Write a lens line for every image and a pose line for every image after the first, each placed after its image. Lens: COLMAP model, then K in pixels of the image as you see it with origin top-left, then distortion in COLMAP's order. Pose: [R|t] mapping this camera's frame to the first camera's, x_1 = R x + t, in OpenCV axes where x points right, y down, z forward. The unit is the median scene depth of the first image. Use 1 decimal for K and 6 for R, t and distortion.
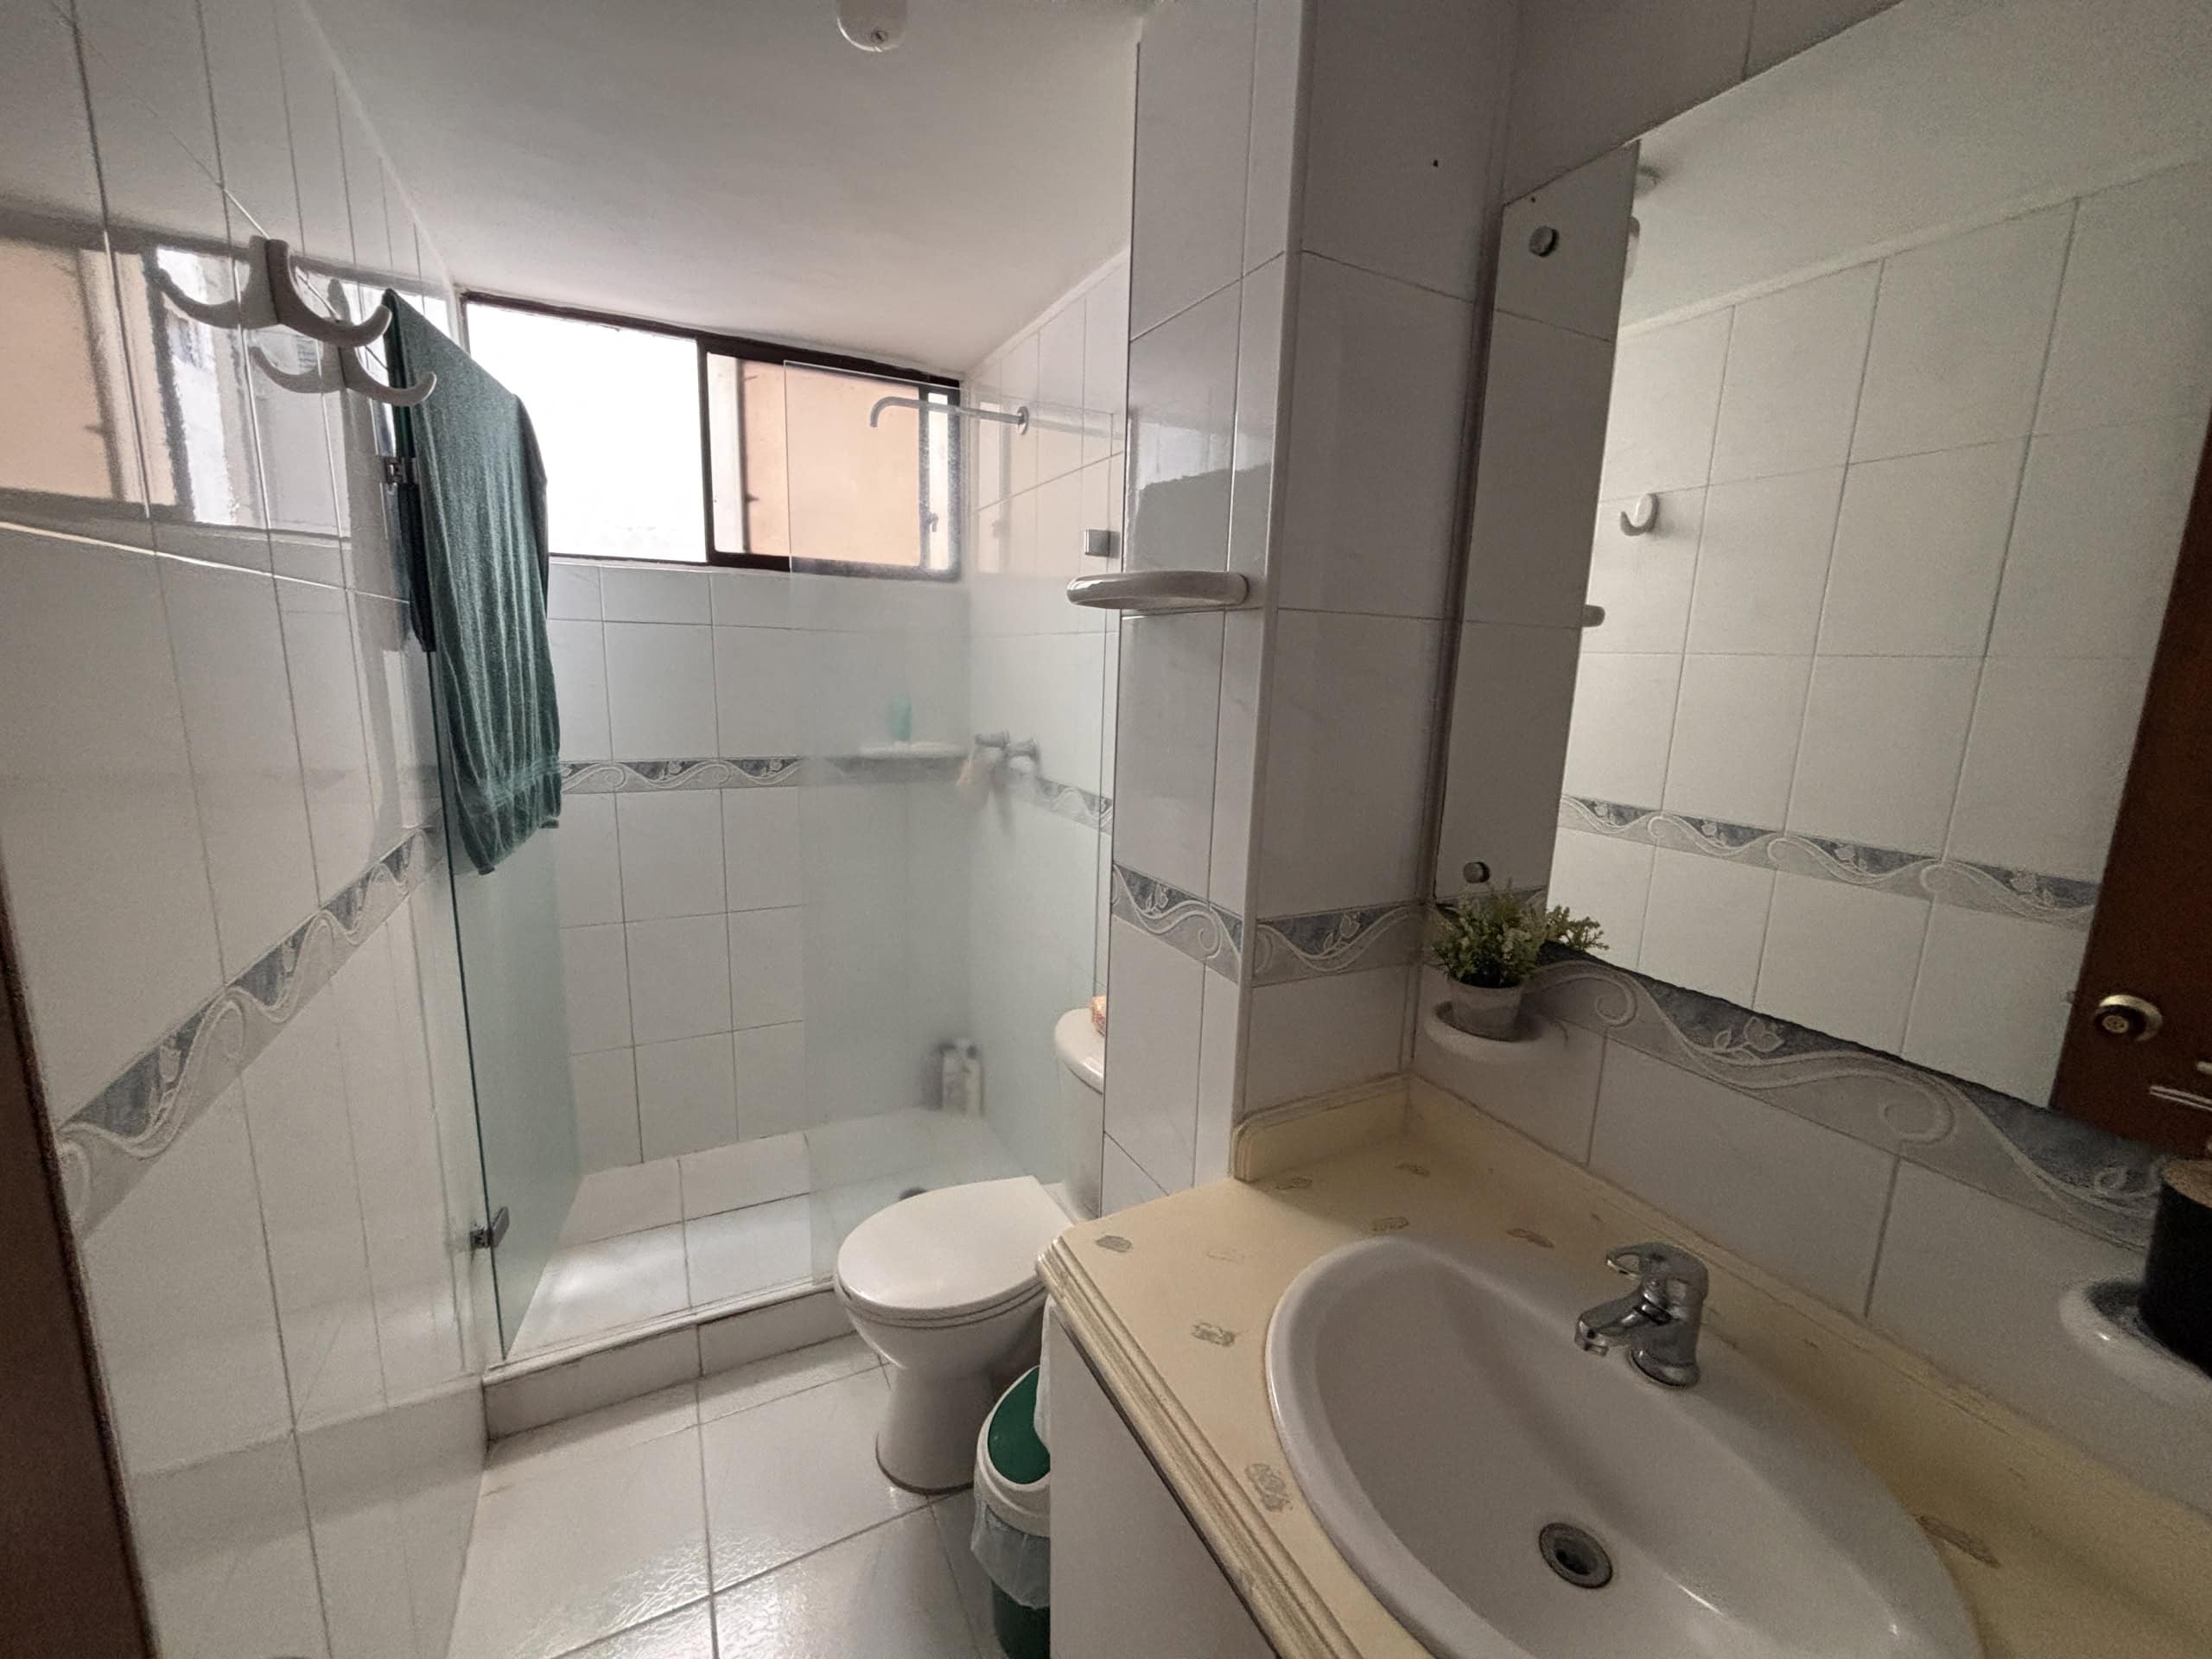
lens RADIAL K [[895.3, 0, 1094.1], [0, 895.3, 827.2], [0, 0, 1]] dist [-0.003026, -0.000184]
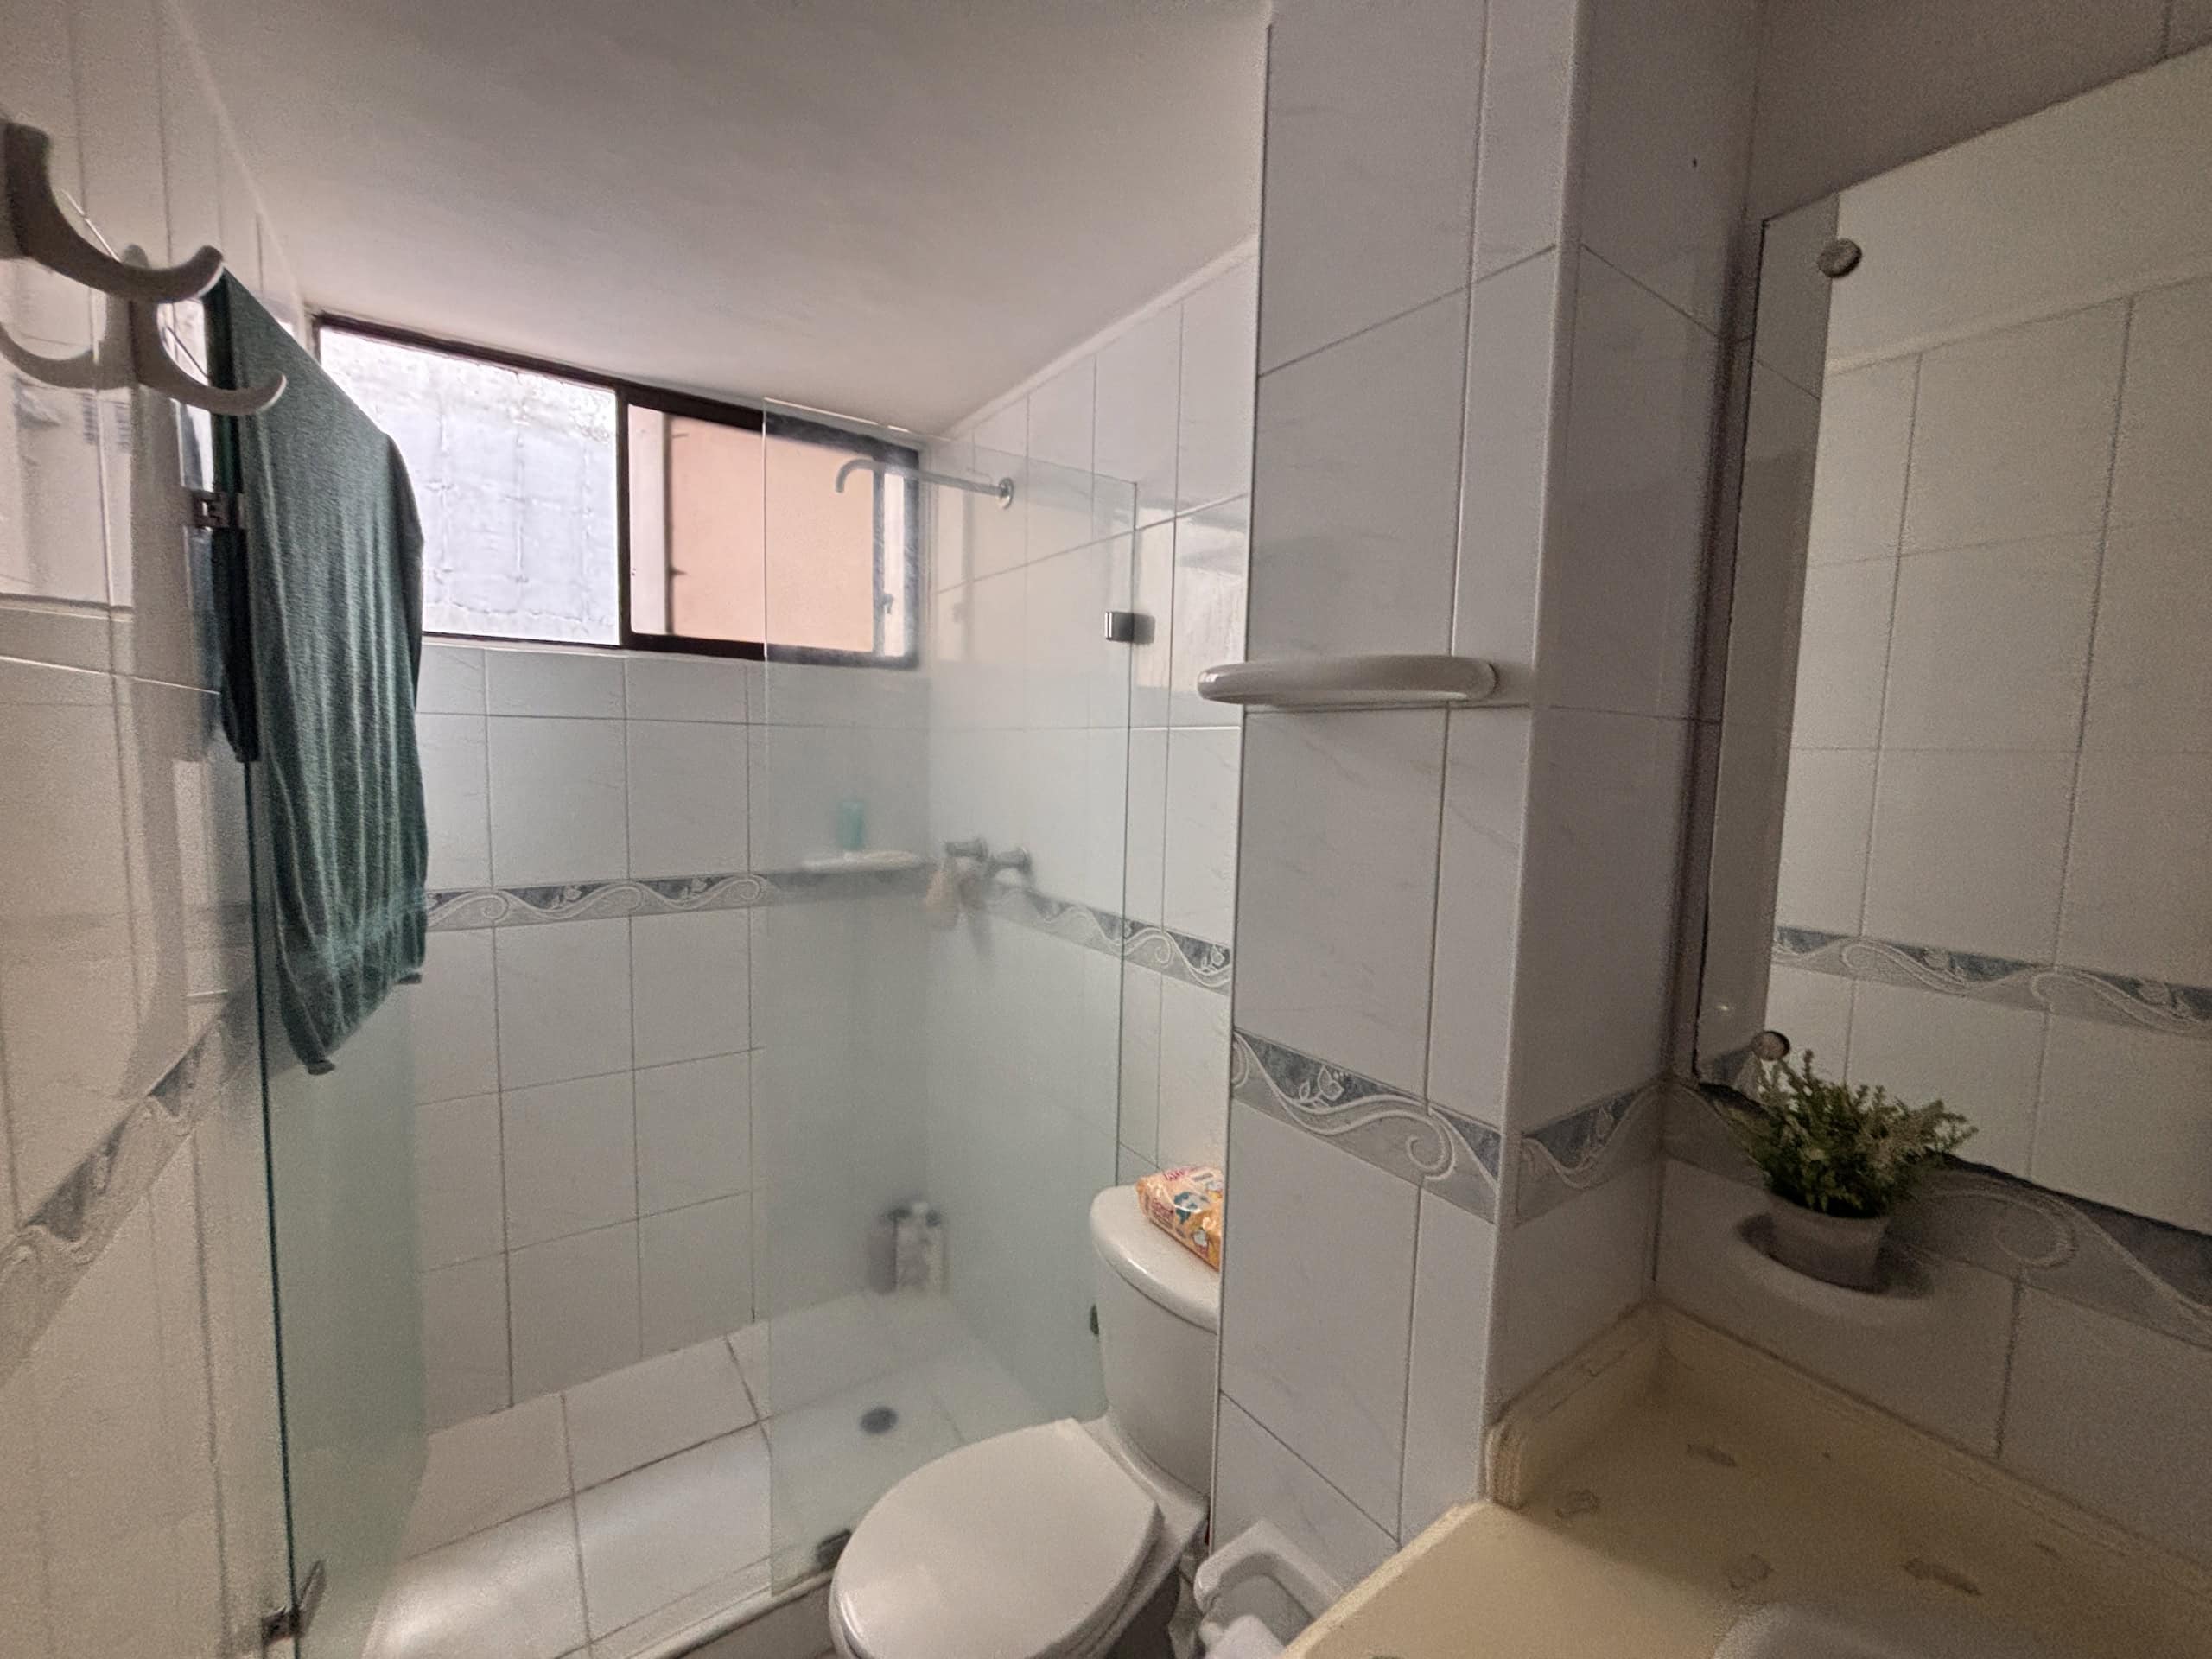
lens RADIAL K [[895.8, 0, 1100.3], [0, 895.8, 824.4], [0, 0, 1]] dist [-0.000761, 0.000665]
pose [[0.990896, -0.017485, 0.133488, -0.151582], [0.030348, 0.995020, -0.094941, -0.052382], [-0.131163, 0.098128, 0.986492, 0.192414]]
